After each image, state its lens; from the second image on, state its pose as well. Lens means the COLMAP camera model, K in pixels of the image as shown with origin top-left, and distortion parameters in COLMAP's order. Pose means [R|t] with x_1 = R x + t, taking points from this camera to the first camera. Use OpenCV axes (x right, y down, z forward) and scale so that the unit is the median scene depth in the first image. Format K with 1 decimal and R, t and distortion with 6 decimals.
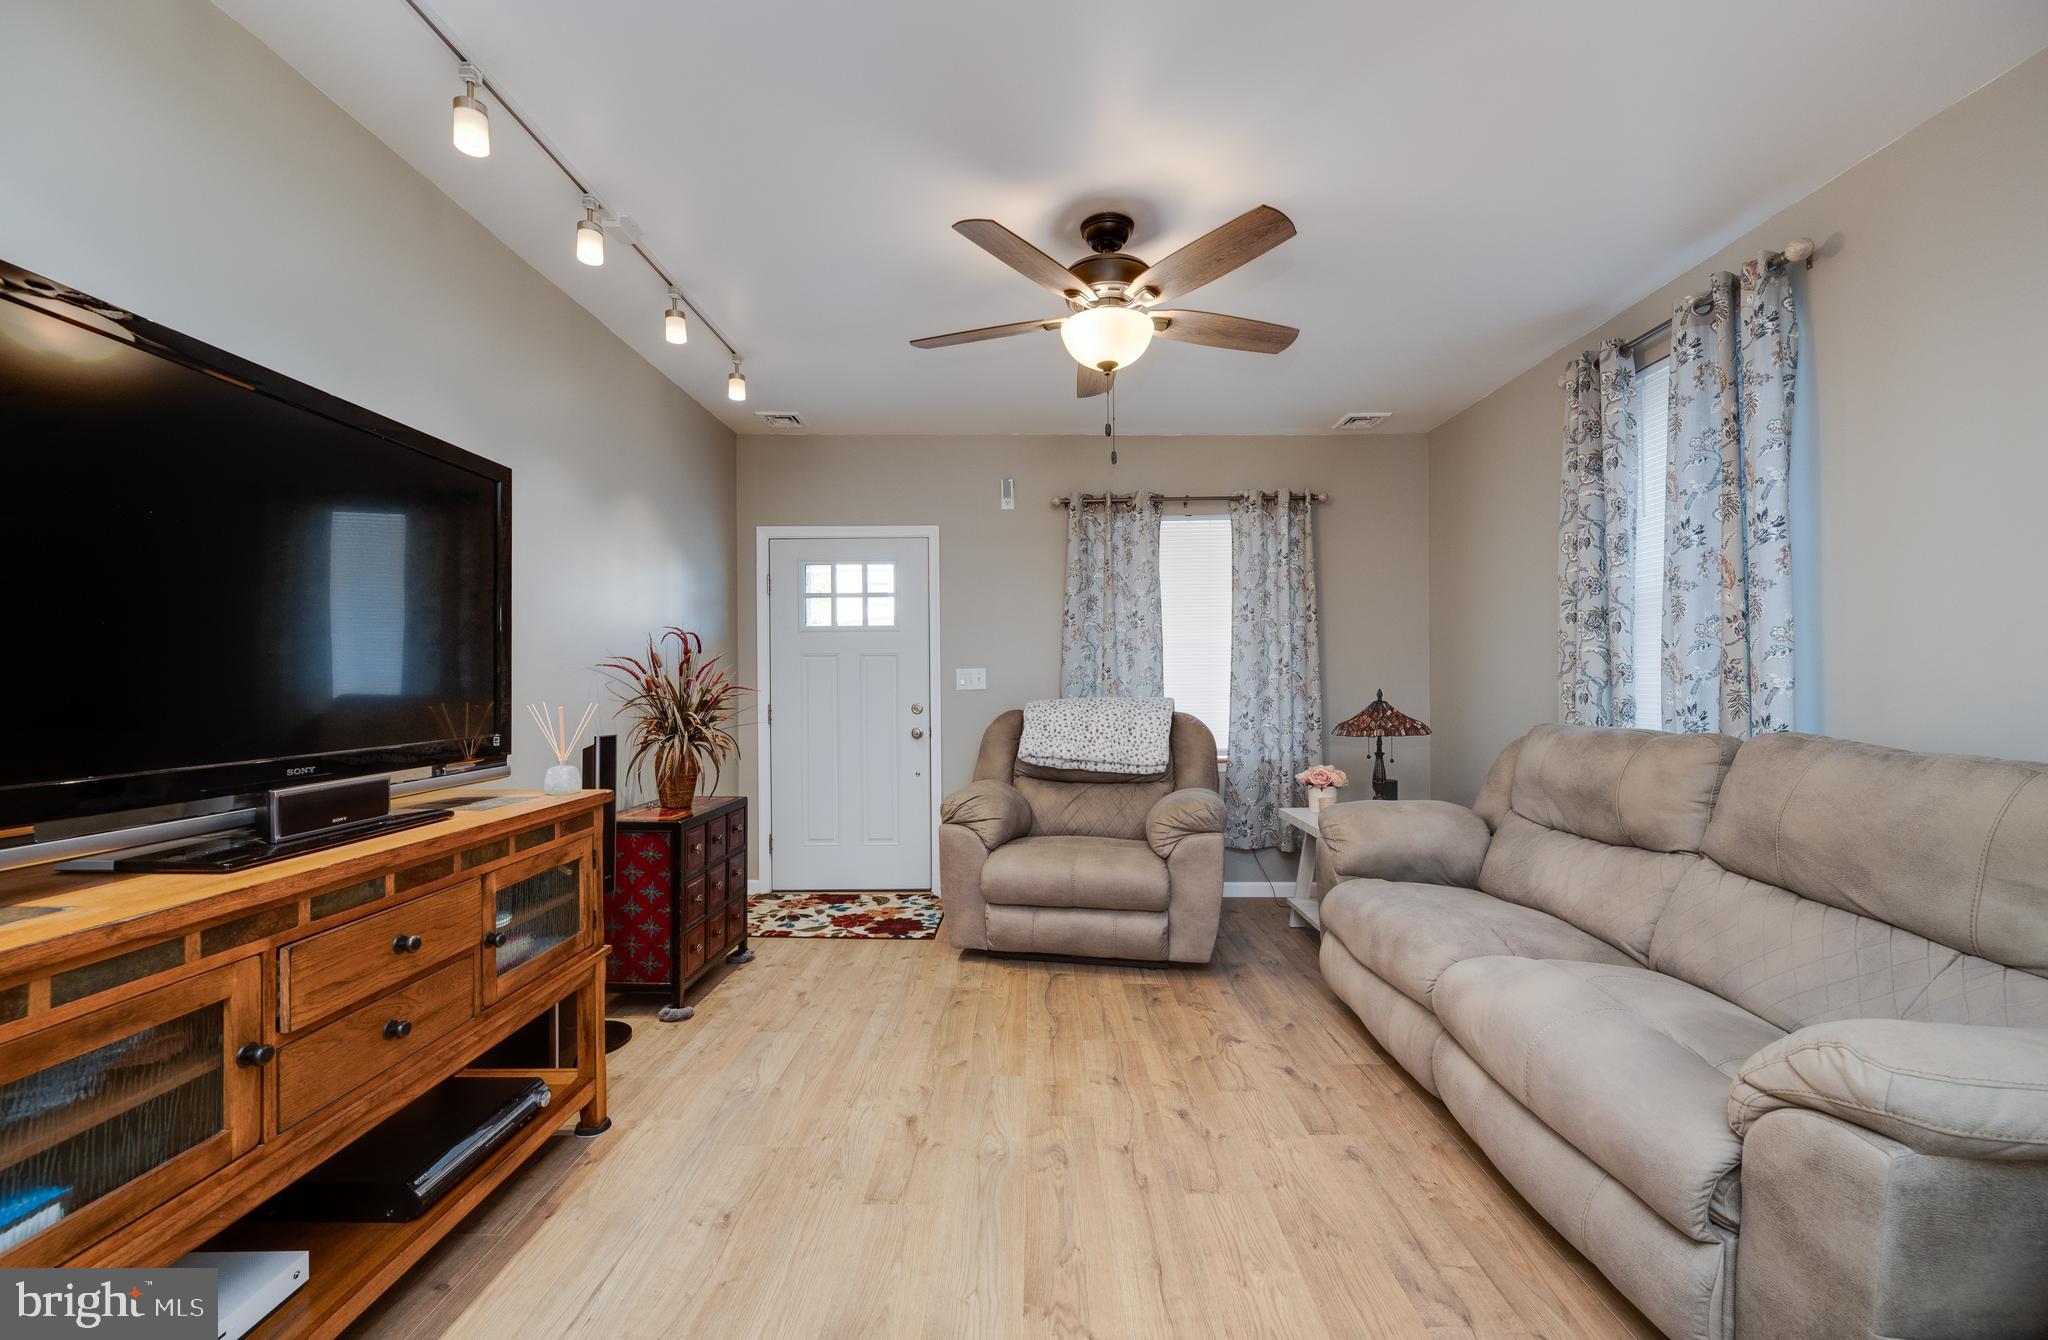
lens RADIAL K [[783.9, 0, 1035.1], [0, 783.9, 673.5], [0, 0, 1]] dist [-0.002179, -0.000075]
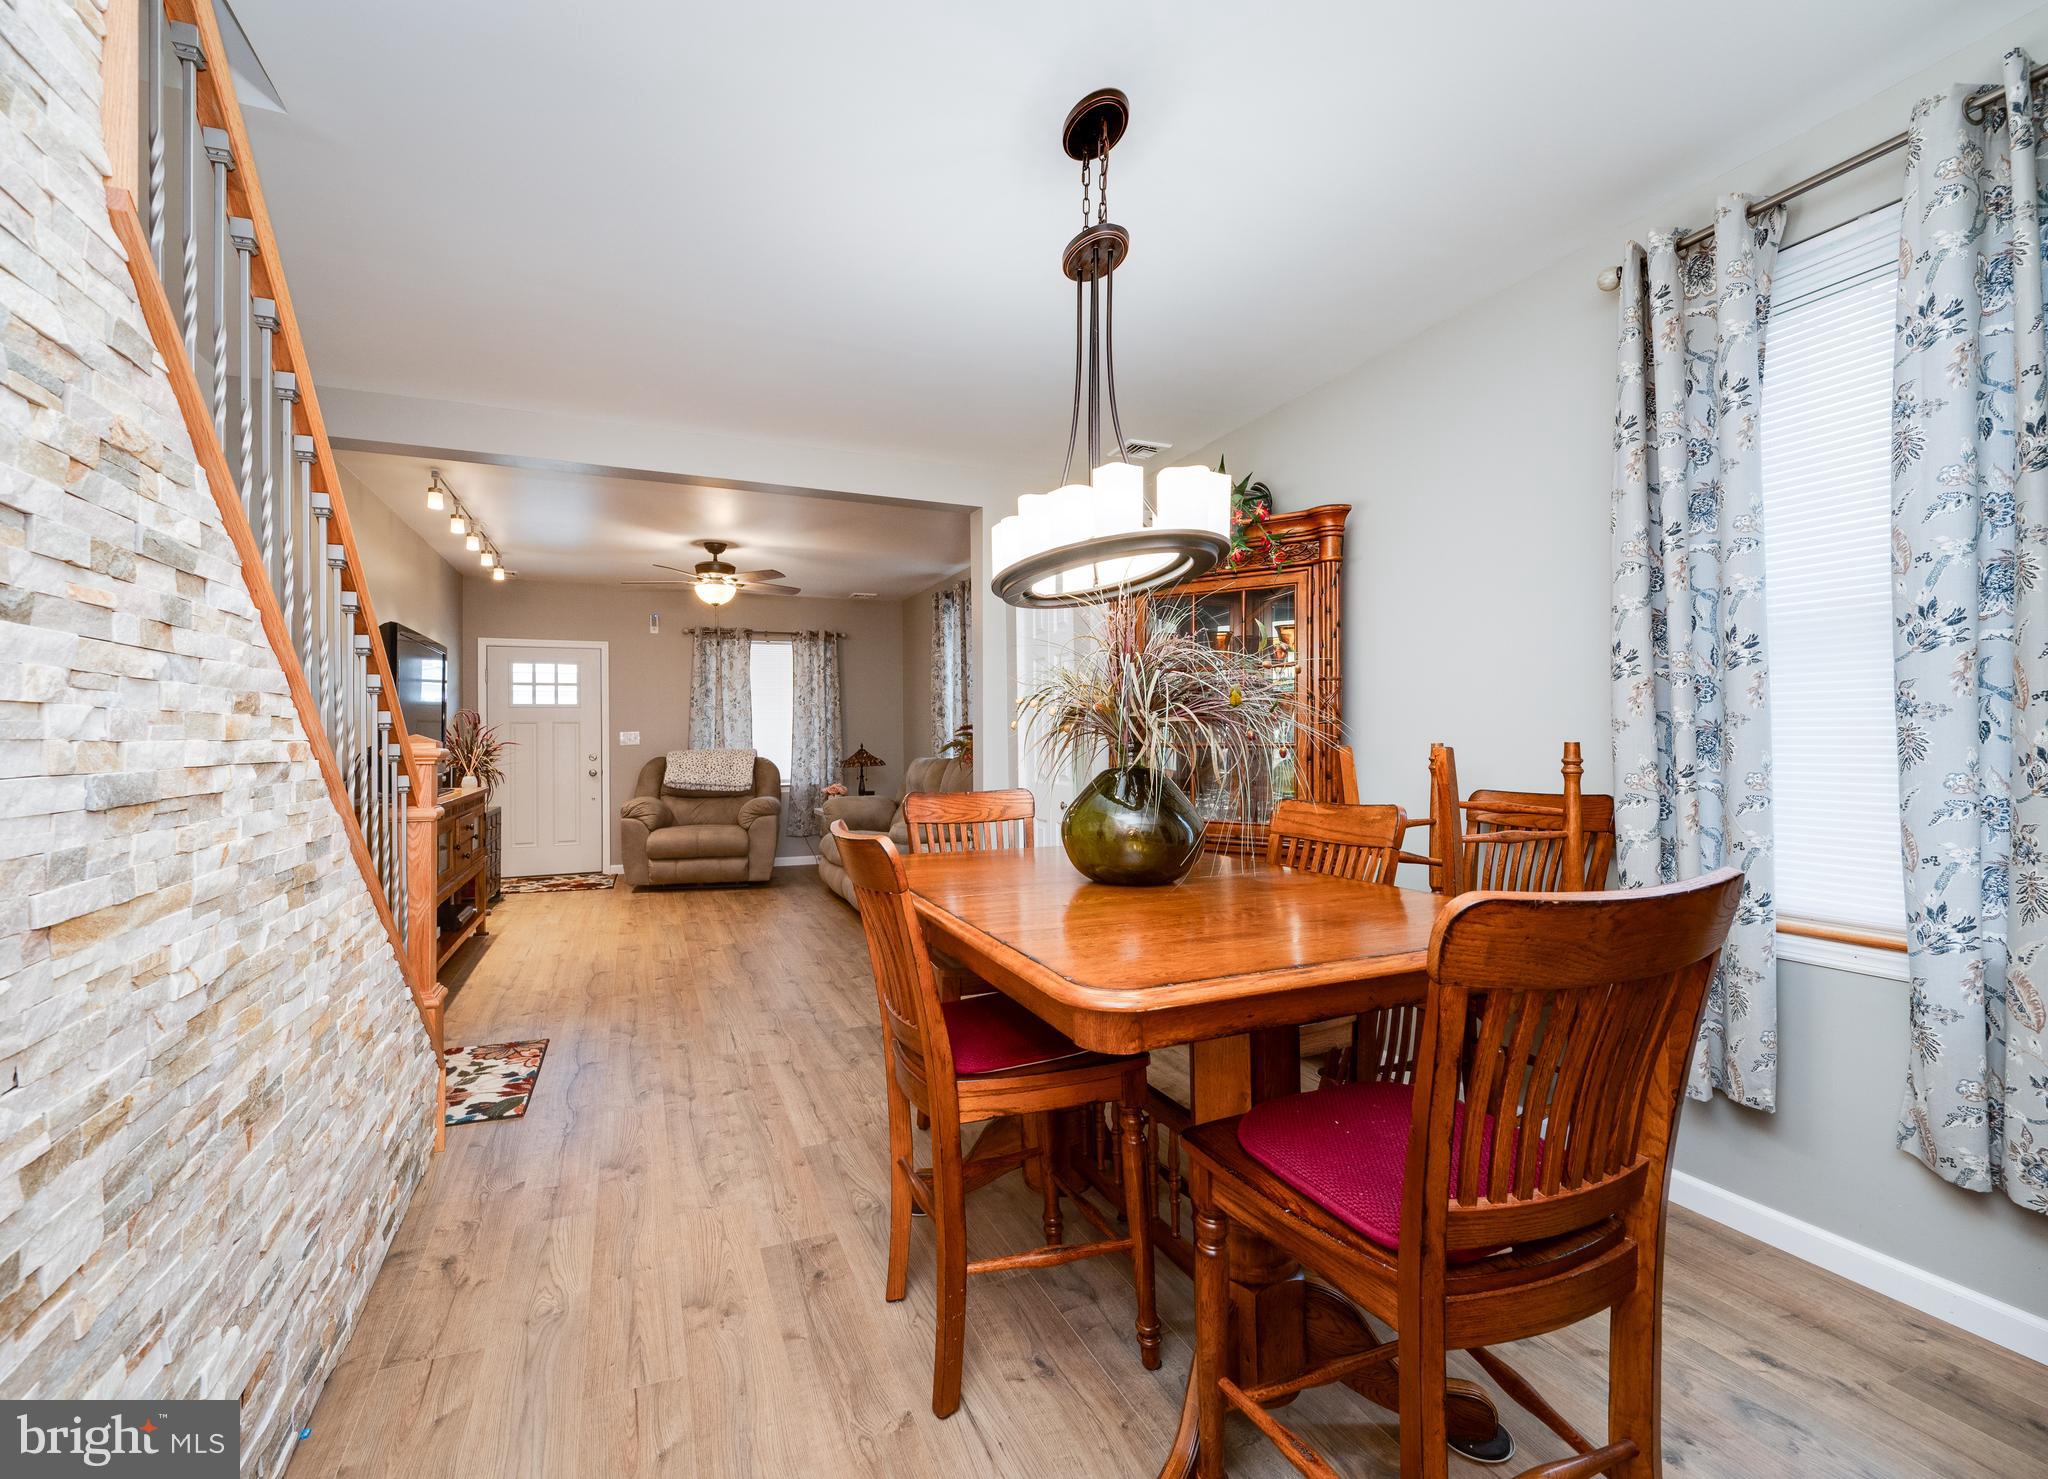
lens RADIAL K [[865.0, 0, 962.3], [0, 865.0, 730.5], [0, 0, 1]] dist [0.003544, 0.000106]
pose [[0.937307, 0.002658, 0.348496, -0.068210], [-0.001568, 0.999993, -0.003410, -0.004043], [-0.348502, 0.002650, 0.937304, -1.002085]]
